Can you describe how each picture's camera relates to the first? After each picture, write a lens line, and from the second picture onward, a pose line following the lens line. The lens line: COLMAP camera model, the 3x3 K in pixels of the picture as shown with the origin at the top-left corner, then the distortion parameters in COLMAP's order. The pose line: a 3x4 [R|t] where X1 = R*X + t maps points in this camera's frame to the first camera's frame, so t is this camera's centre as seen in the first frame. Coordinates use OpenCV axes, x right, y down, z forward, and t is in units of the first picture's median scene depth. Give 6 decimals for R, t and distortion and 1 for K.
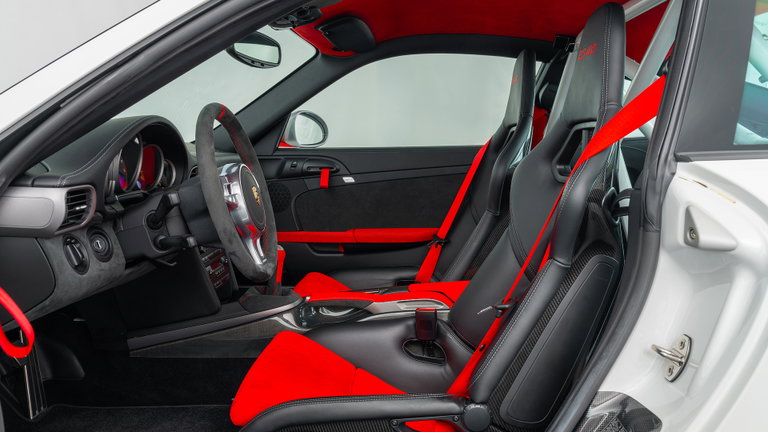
lens RADIAL K [[659.9, 0, 384.0], [0, 659.9, 216.0], [0, 0, 1]] dist [0.040398, 0.005036]
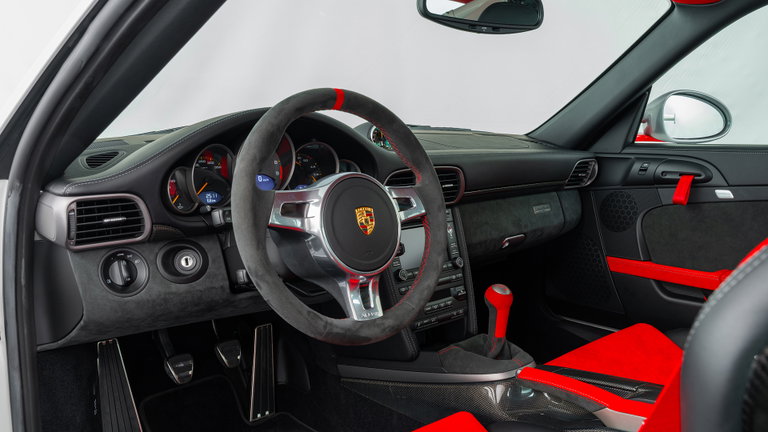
lens RADIAL K [[659.9, 0, 384.0], [0, 659.9, 216.0], [0, 0, 1]] dist [0.040398, 0.005036]
pose [[0.696894, 0.096751, -0.710618, 0.180142], [-0.080868, 0.995140, 0.056182, -0.043441], [0.712600, 0.018313, 0.701331, 0.305600]]
